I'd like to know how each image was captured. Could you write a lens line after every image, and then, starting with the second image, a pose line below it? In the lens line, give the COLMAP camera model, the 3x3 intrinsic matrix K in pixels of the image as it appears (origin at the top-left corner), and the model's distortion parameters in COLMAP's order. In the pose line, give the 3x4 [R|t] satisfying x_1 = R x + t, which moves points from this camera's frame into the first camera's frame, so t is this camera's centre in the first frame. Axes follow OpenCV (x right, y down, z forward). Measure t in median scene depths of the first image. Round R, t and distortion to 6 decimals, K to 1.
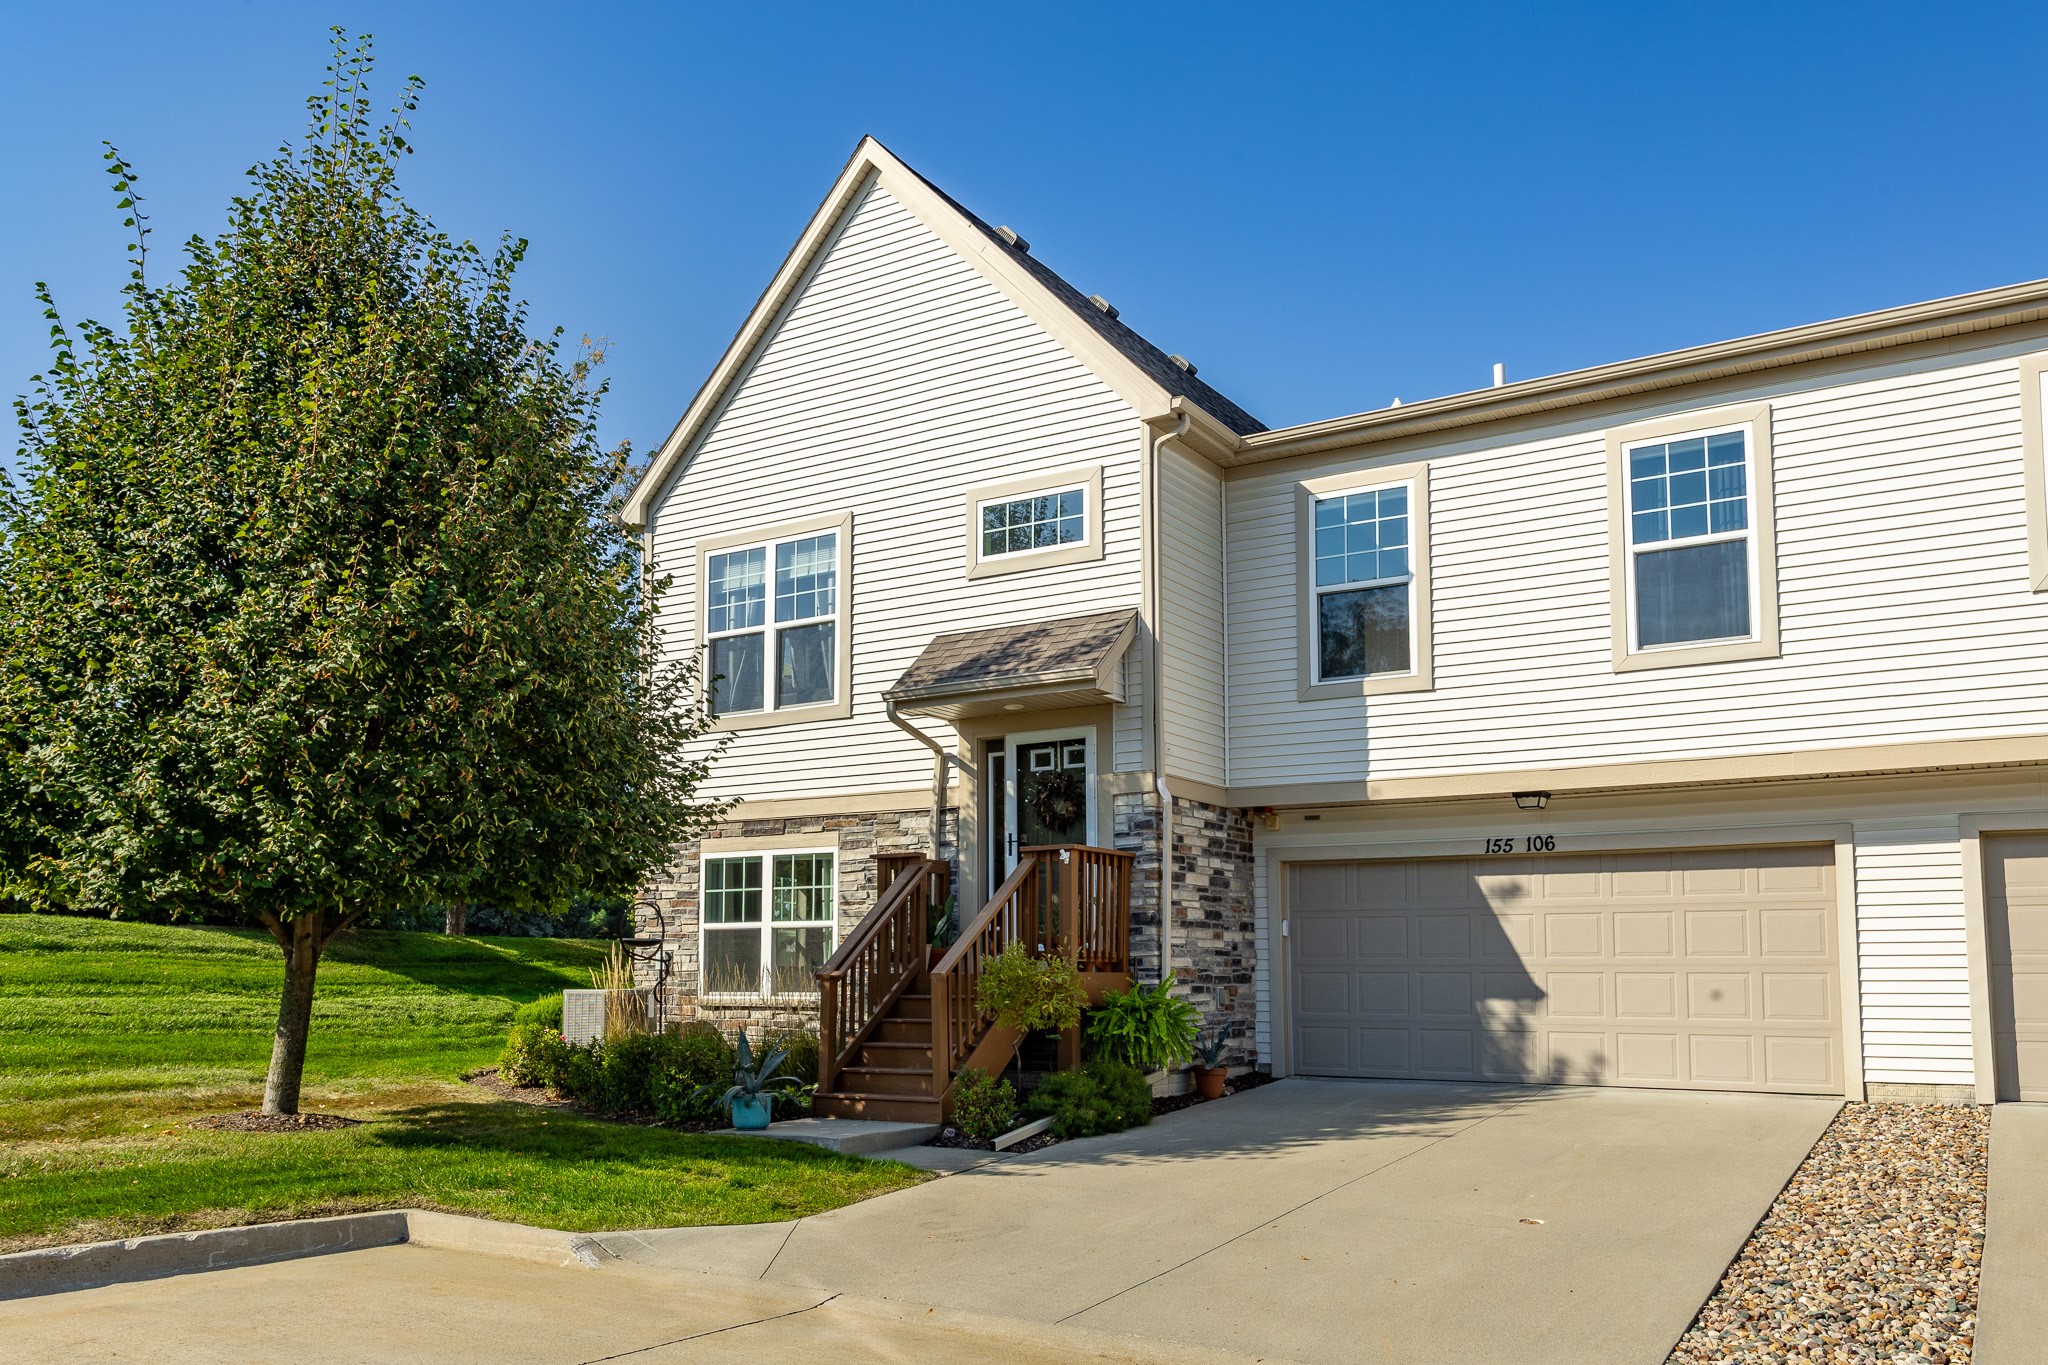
lens RADIAL K [[1606.6, 0, 1022.9], [0, 1606.6, 775.3], [0, 0, 1]] dist [-0.005087, 0.006557]
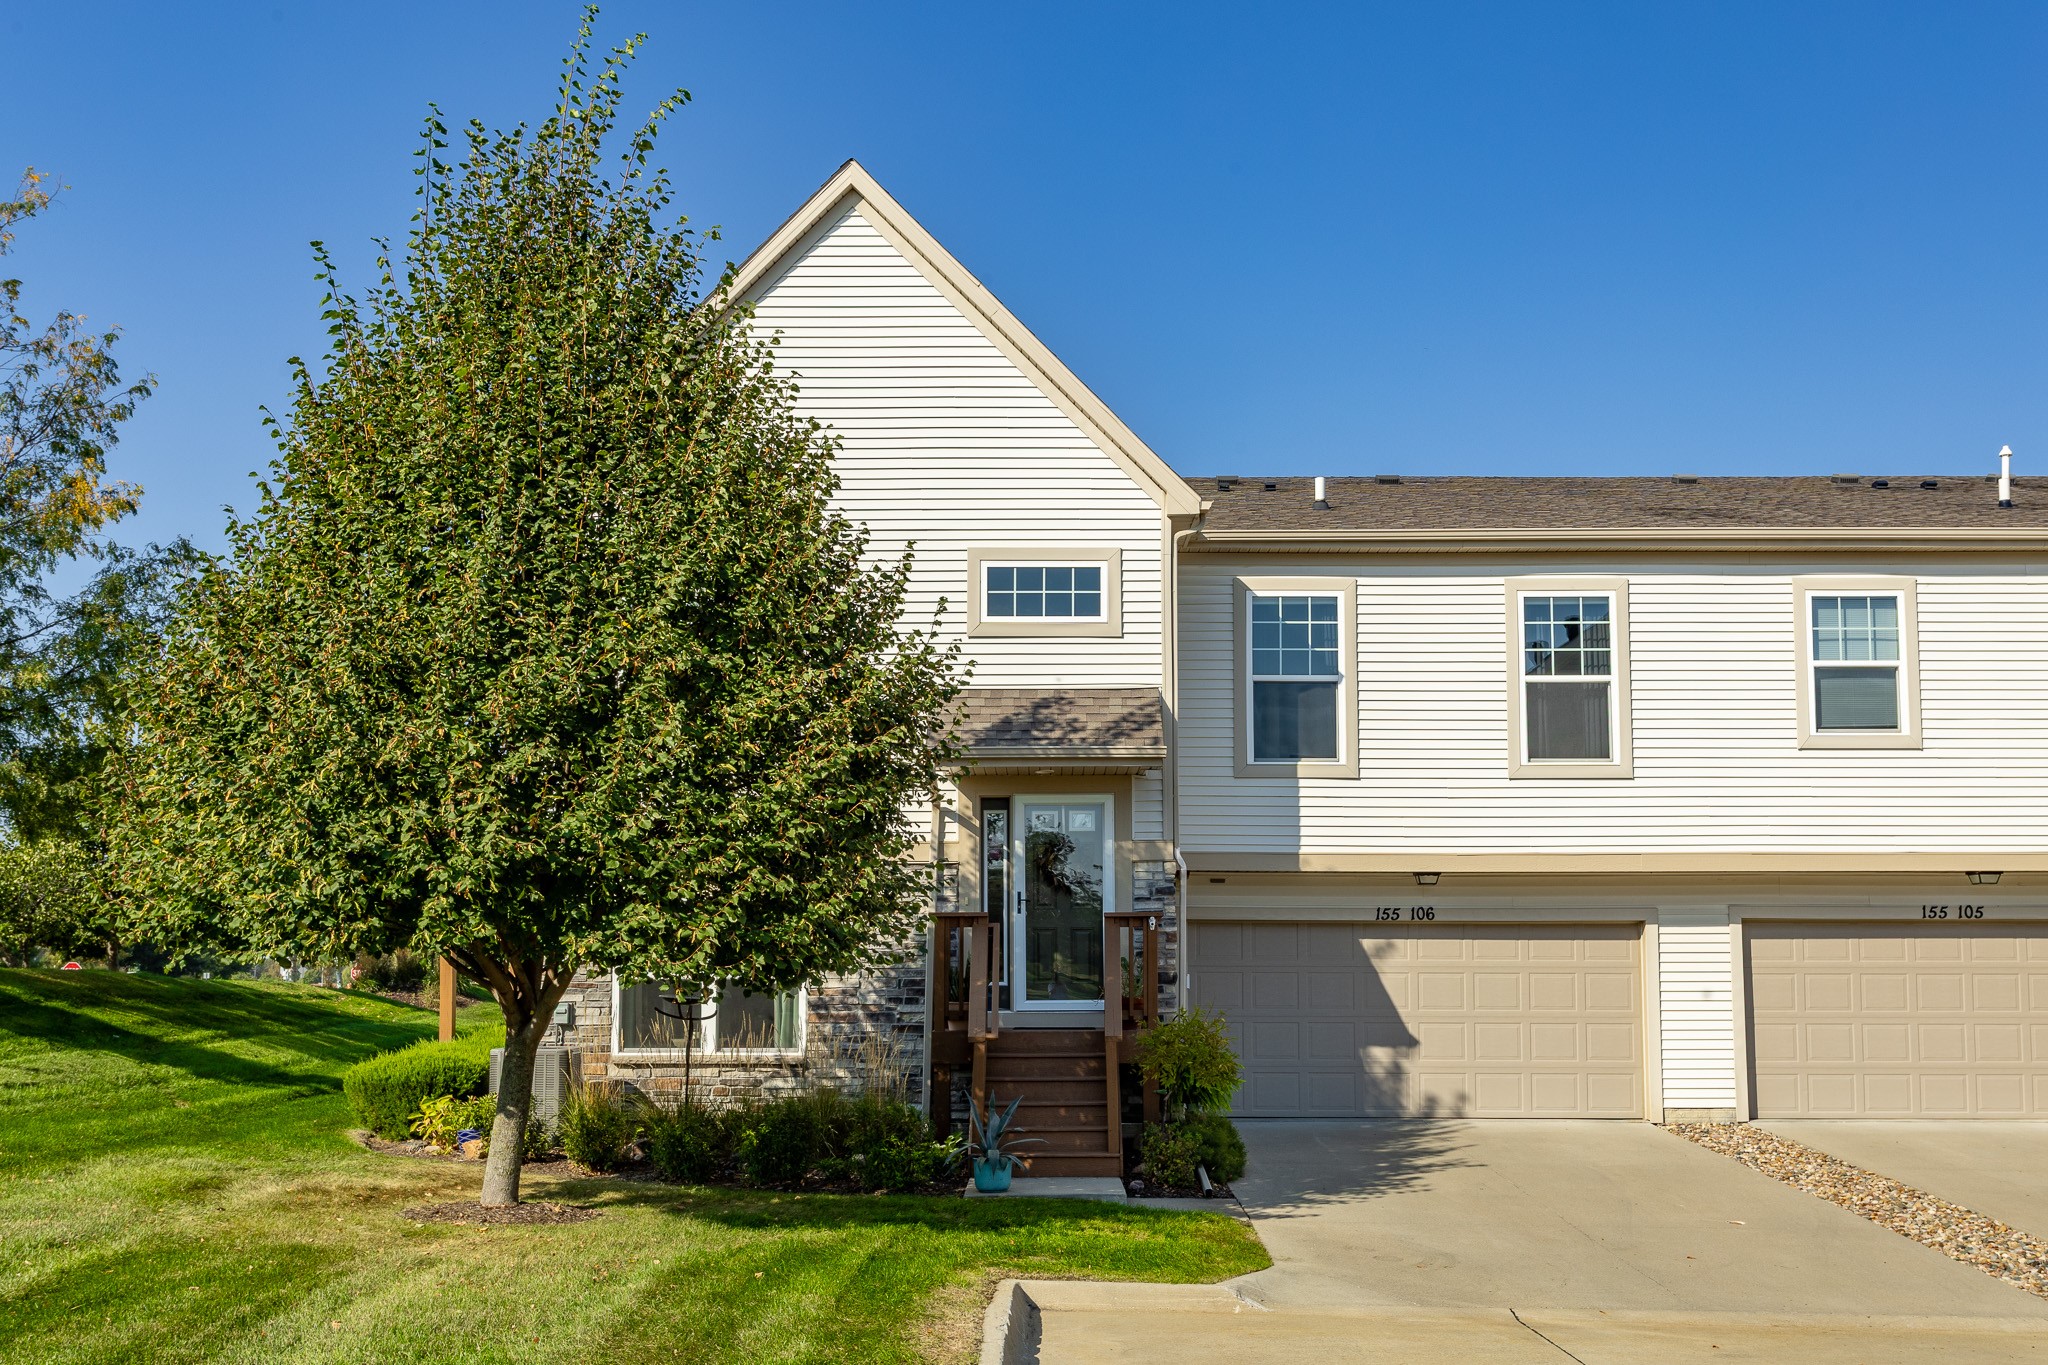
lens RADIAL K [[1983.2, 0, 1024.0], [0, 1983.2, 682.5], [0, 0, 1]] dist [-0.009933, -0.009900]
pose [[0.846318, 0.080137, 0.526615, -0.701421], [-0.067162, 0.996783, -0.043747, -0.043197], [-0.528426, 0.001655, 0.848977, -0.081928]]
